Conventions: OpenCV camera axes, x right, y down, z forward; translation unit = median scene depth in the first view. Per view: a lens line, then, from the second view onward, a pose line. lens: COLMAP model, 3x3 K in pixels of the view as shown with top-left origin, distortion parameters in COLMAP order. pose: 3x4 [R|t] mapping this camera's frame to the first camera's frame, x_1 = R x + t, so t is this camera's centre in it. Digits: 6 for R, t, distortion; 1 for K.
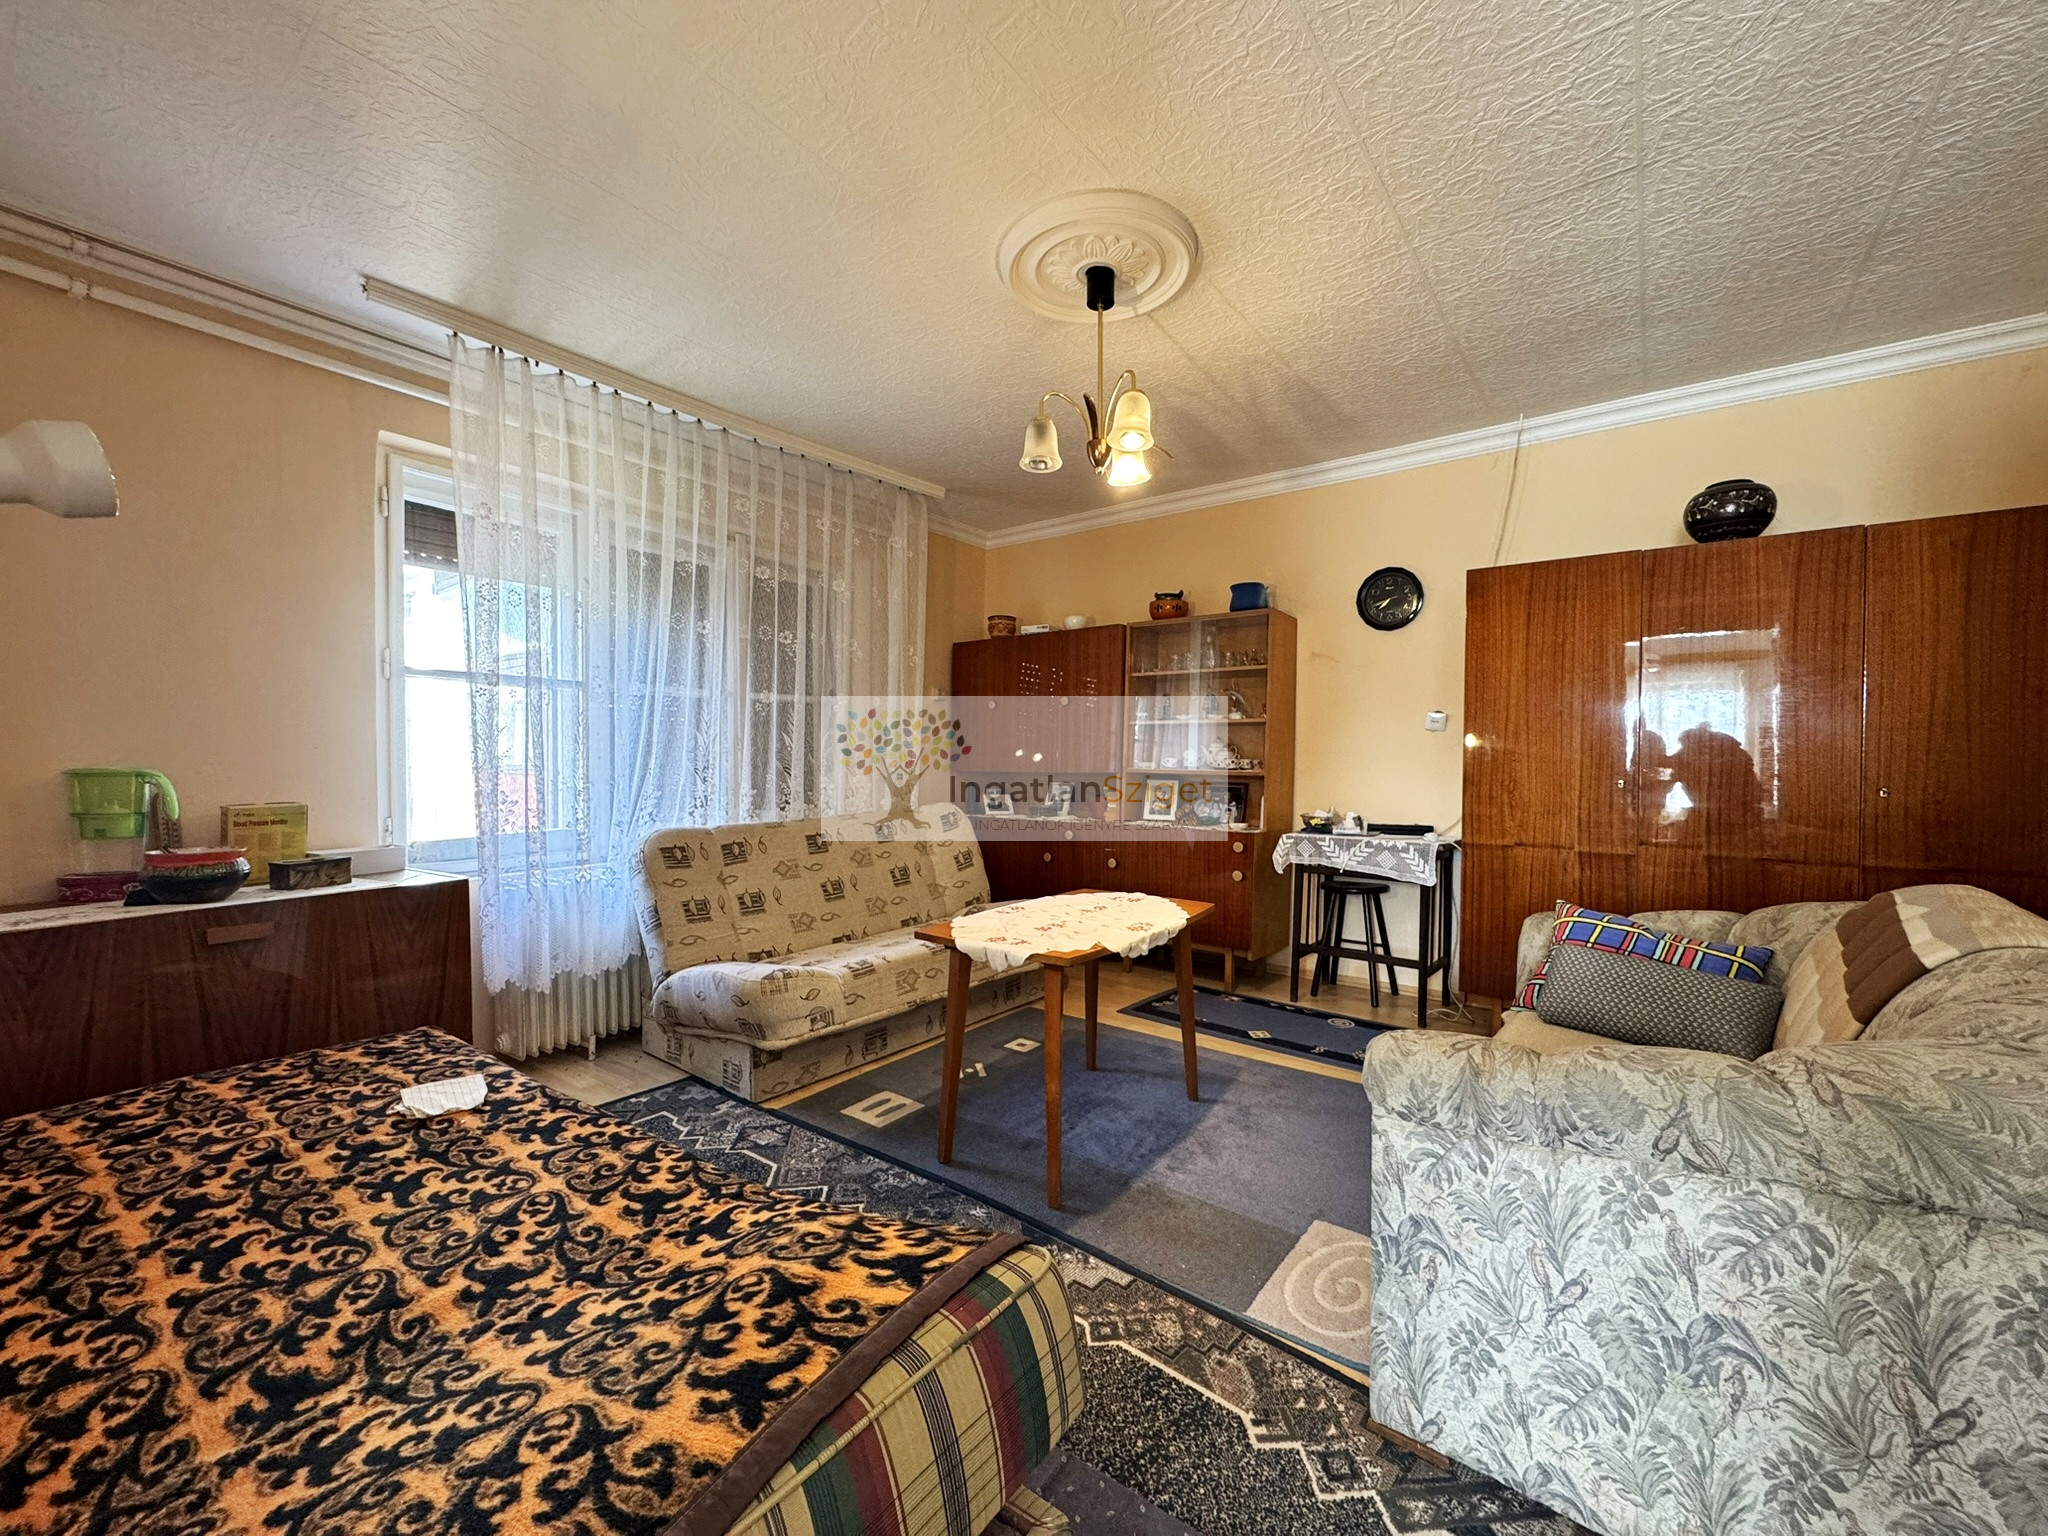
lens RADIAL K [[815.4, 0, 1024.0], [0, 815.4, 768.0], [0, 0, 1]] dist [0.001207, 0.000102]
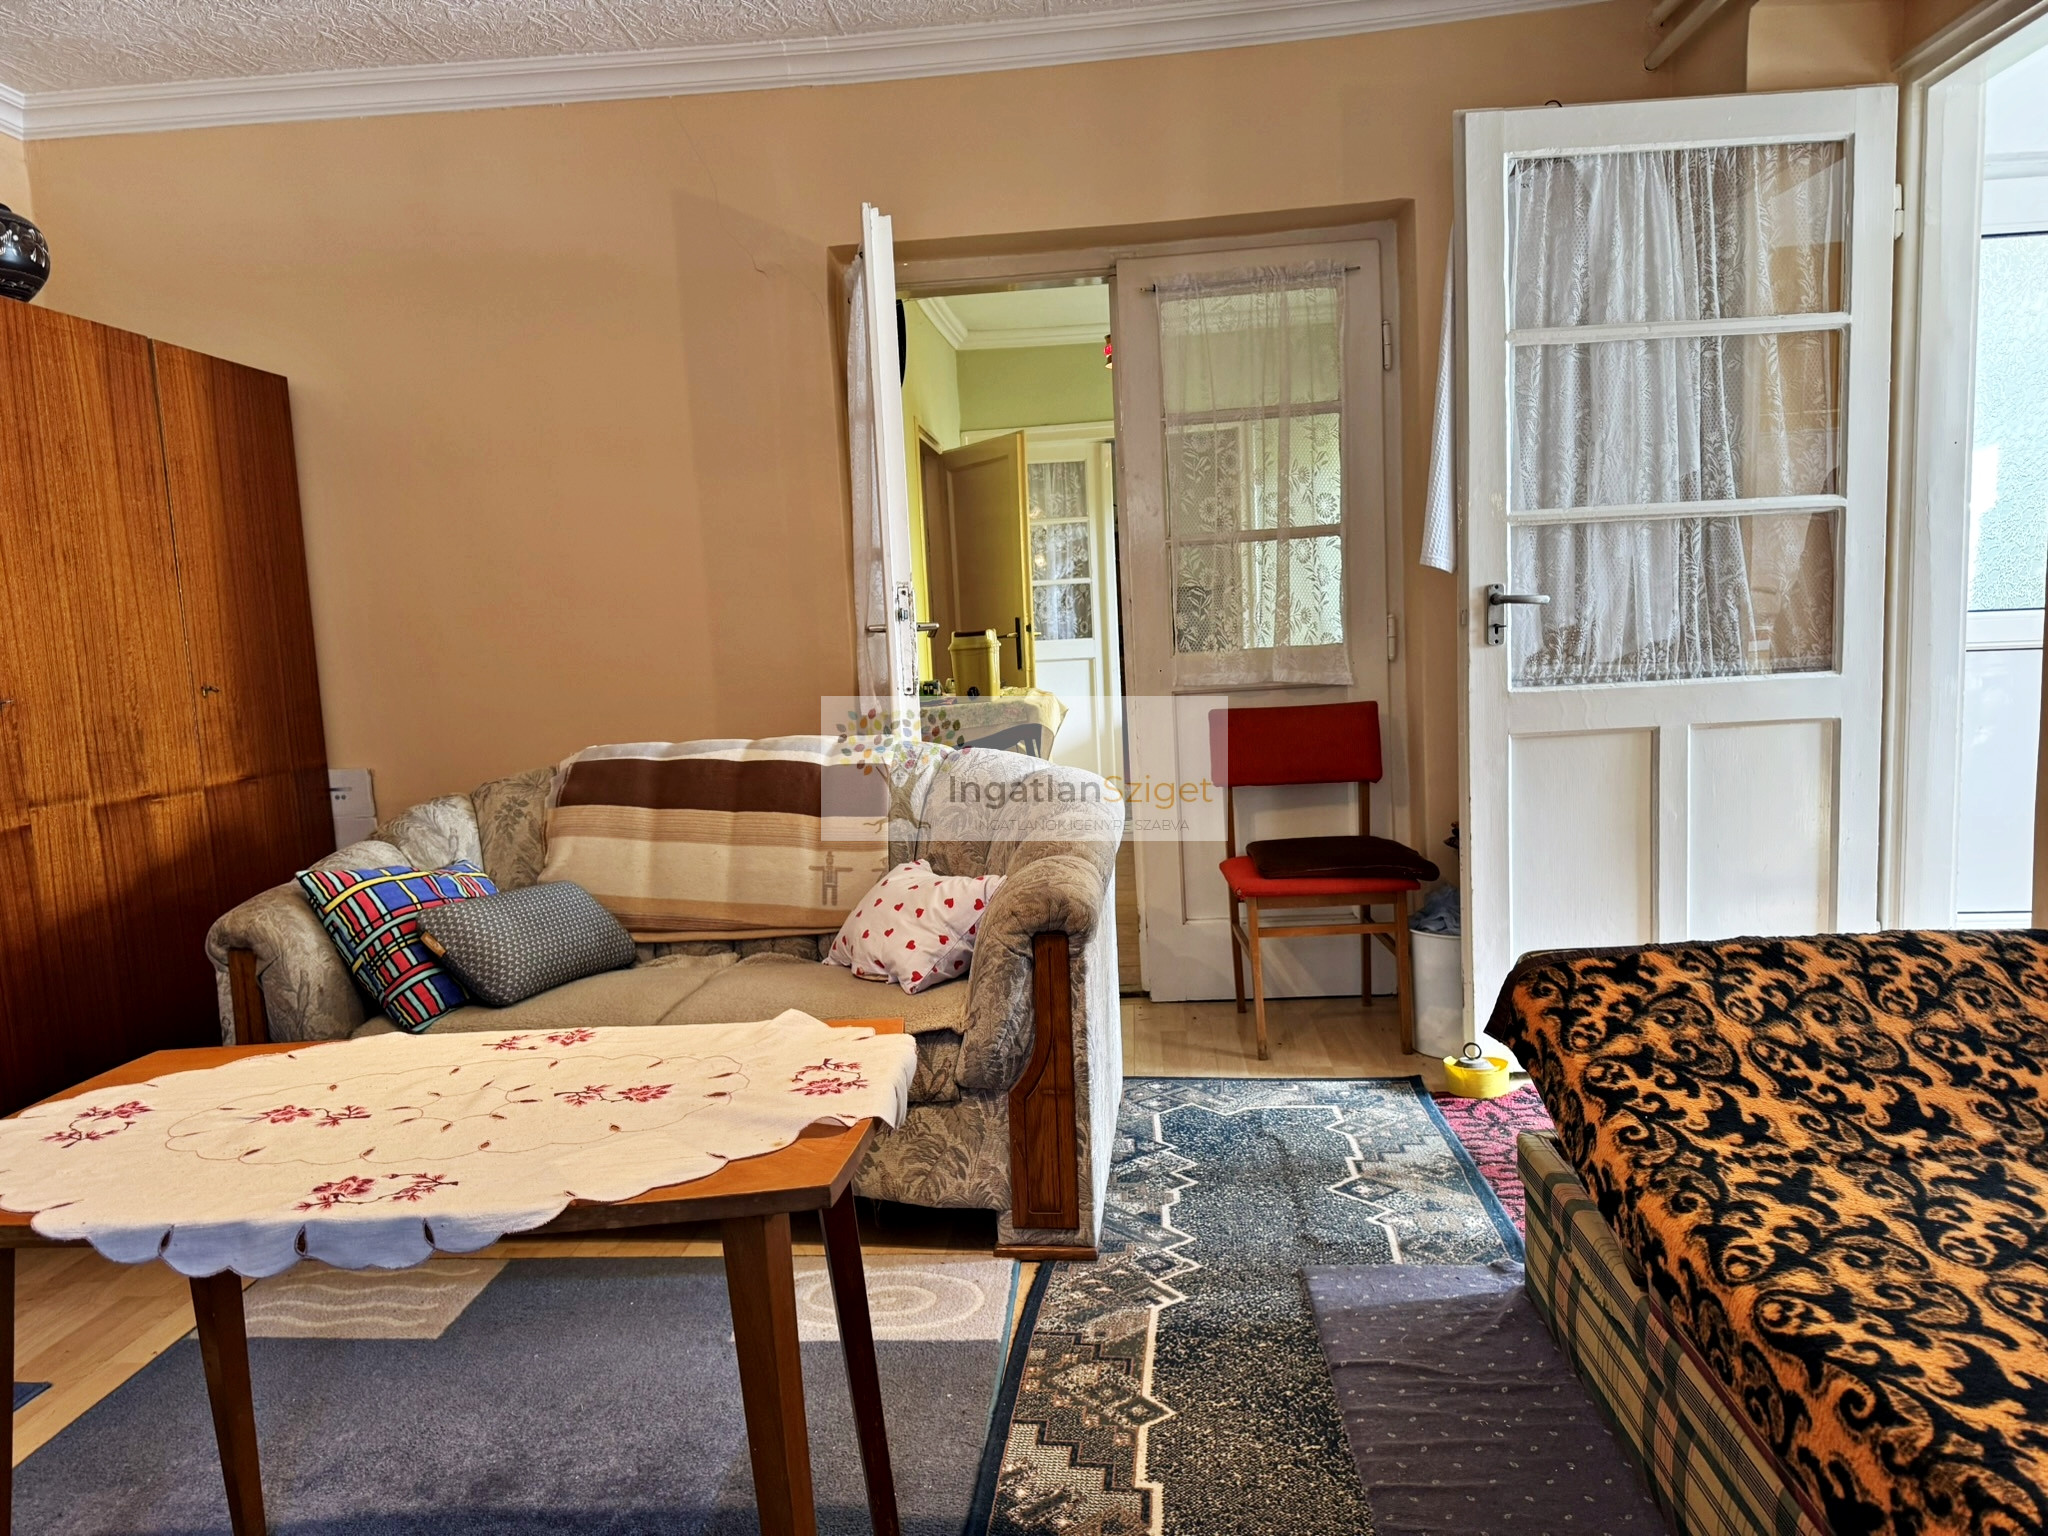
lens RADIAL K [[1437.5, 0, 1024.0], [0, 1437.5, 768.0], [0, 0, 1]] dist [0.080391, -0.084775]
pose [[-0.547108, -0.066836, 0.834389, -0.979235], [0.058022, 0.991382, 0.117456, -0.028267], [-0.835048, 0.112674, -0.538515, 1.914788]]
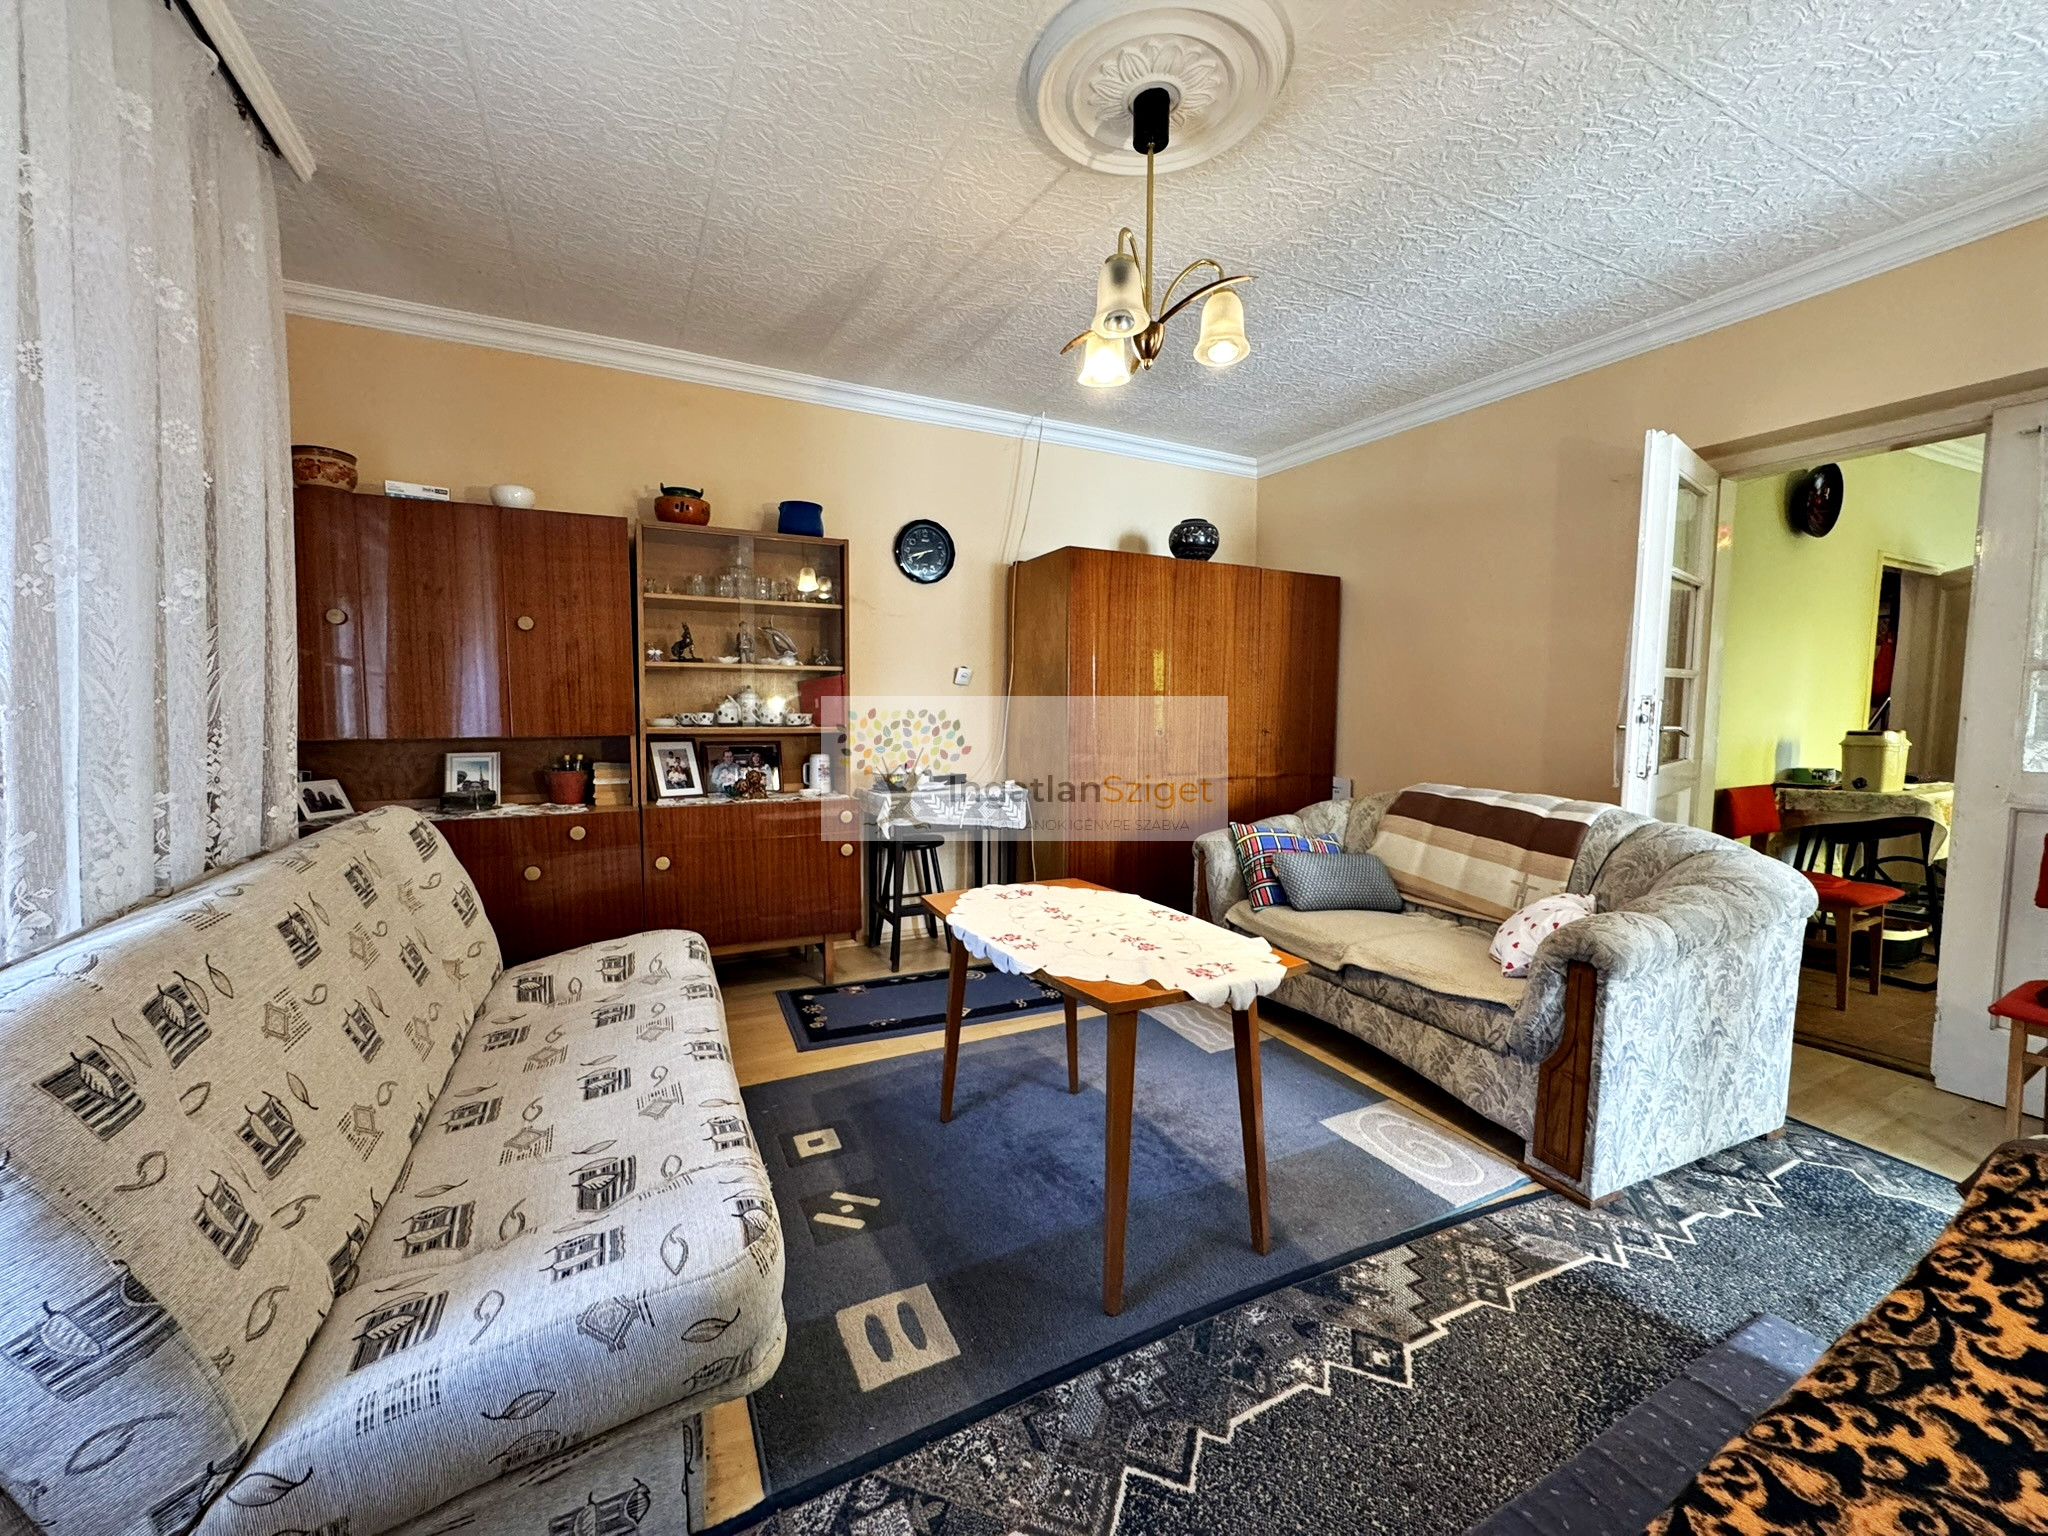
lens RADIAL K [[813.8, 0, 1024.0], [0, 813.8, 768.0], [0, 0, 1]] dist [-0.005483, 0.000271]
pose [[0.436917, -0.076257, 0.896264, -1.144242], [0.006760, 0.996650, 0.081503, -0.063035], [-0.899476, -0.029551, 0.435969, 1.236663]]
